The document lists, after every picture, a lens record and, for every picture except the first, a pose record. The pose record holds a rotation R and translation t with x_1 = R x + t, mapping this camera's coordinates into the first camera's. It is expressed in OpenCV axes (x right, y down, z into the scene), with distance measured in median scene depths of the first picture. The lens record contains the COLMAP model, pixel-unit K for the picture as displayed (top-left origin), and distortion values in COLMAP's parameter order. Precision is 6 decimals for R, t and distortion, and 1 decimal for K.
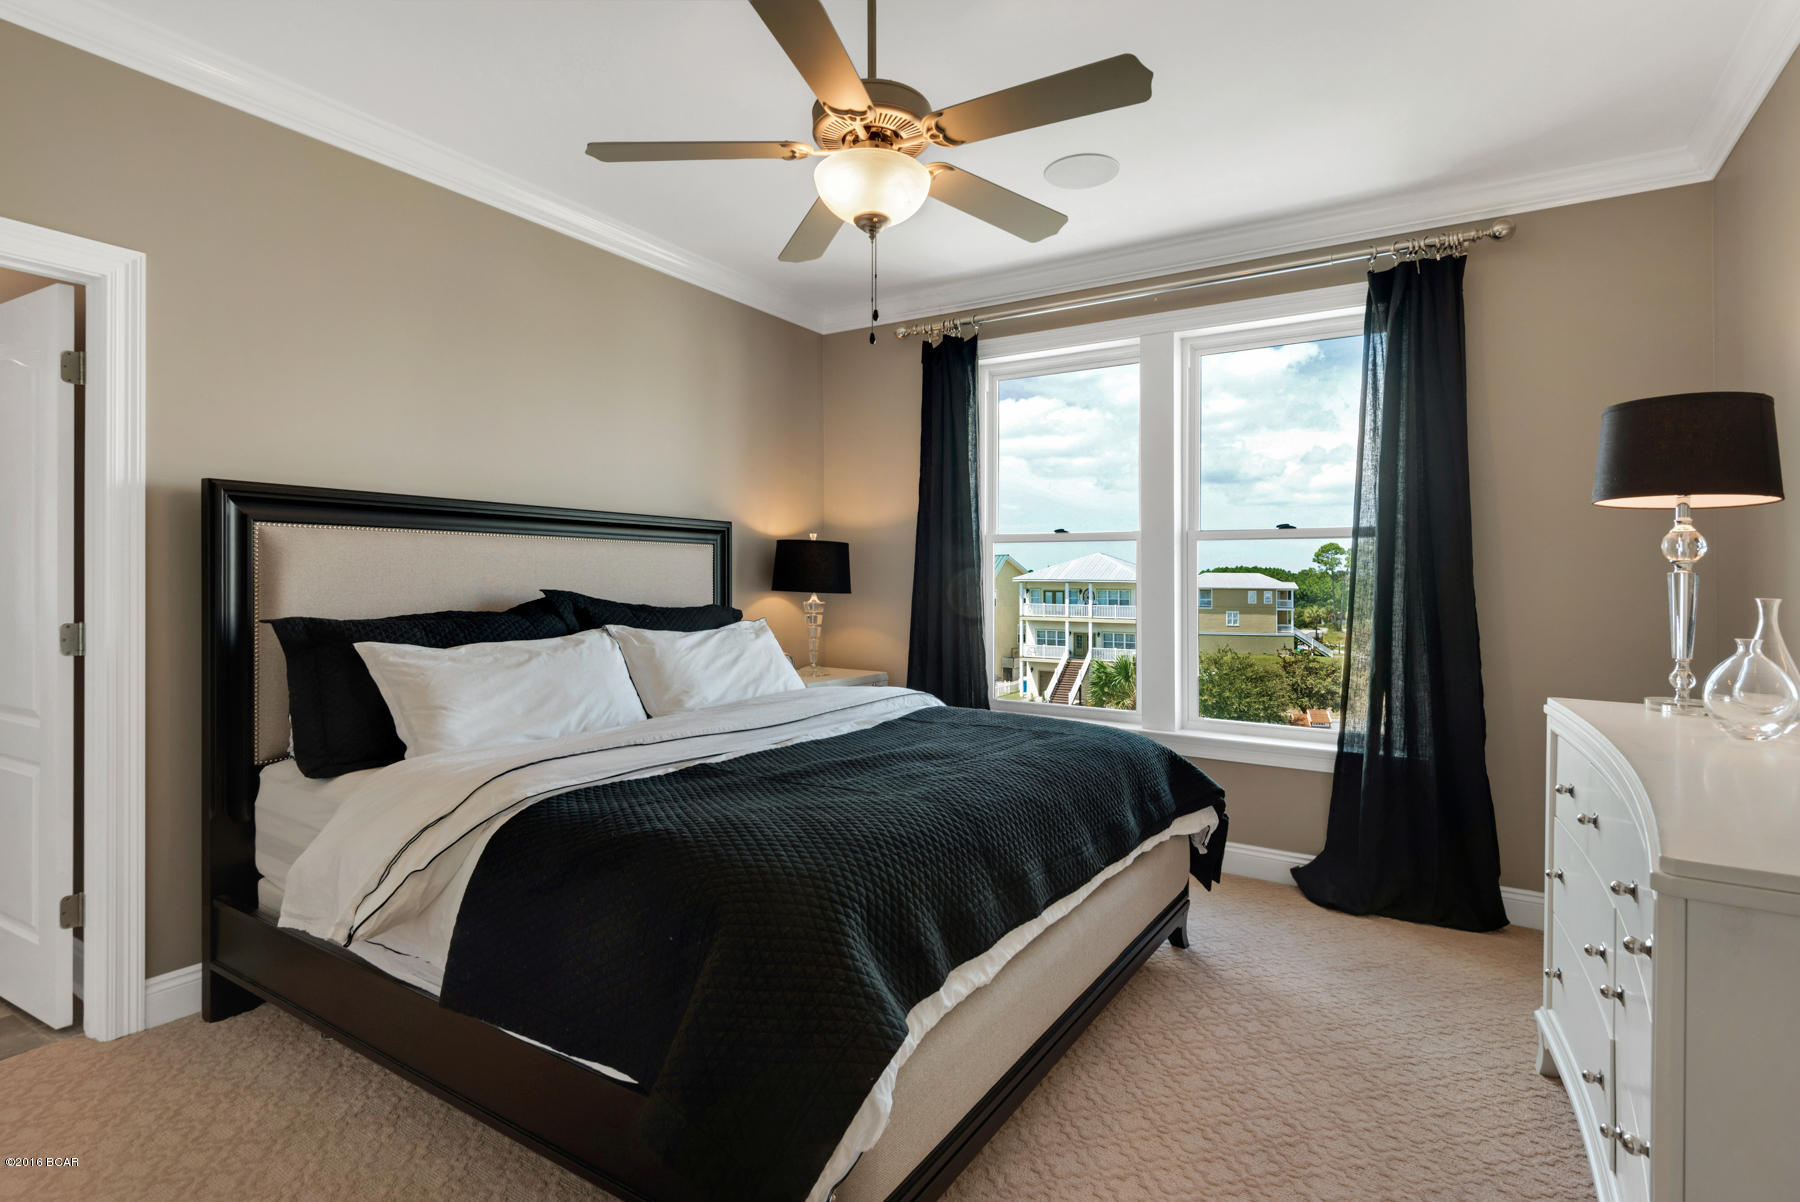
lens RADIAL K [[884.5, 0, 893.2], [0, 884.5, 588.8], [0, 0, 1]] dist [-0.002218, -0.001776]
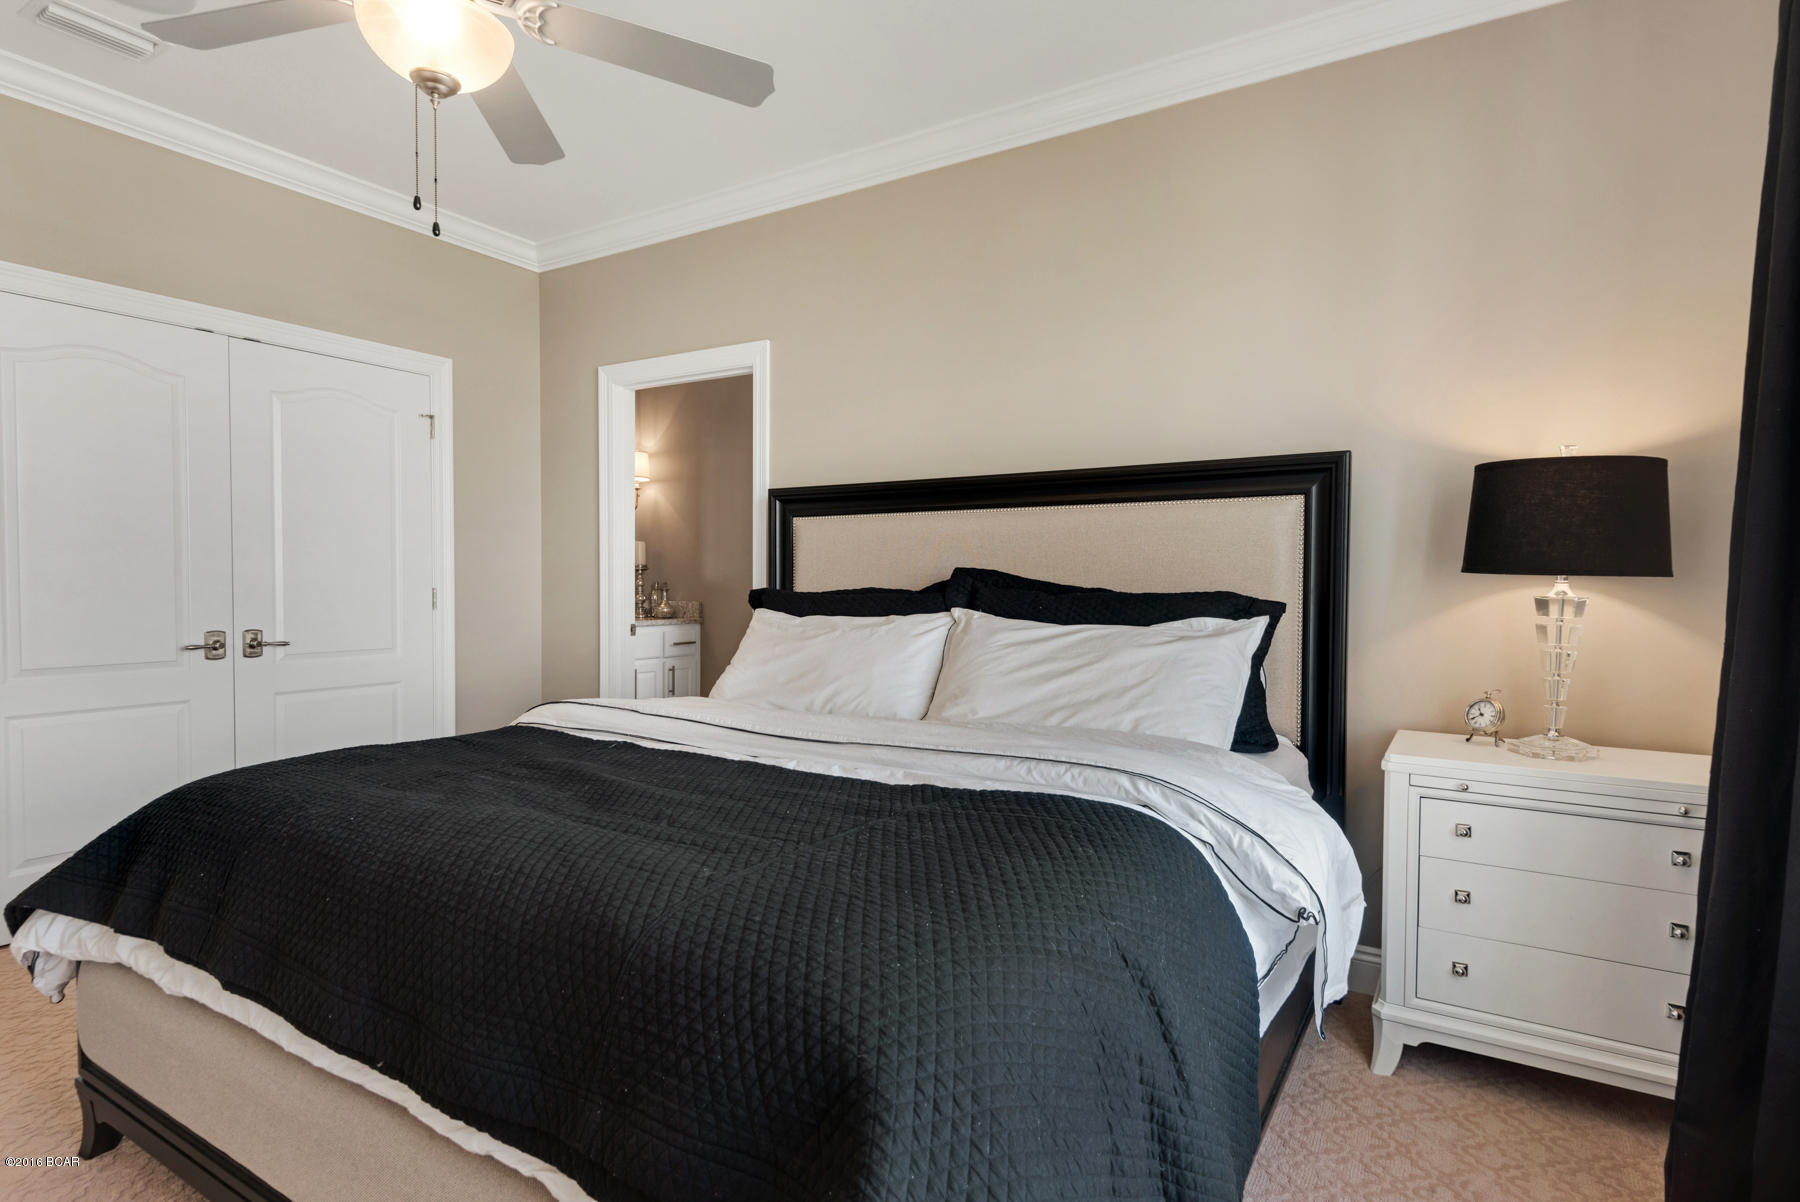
lens RADIAL K [[928.8, 0, 892.7], [0, 928.8, 606.0], [0, 0, 1]] dist [0.022083, -0.003162]
pose [[0.014808, 0.025367, -0.999569, 0.557759], [-0.013873, 0.999587, 0.025162, 0.017623], [0.999794, 0.013494, 0.015154, 0.913917]]
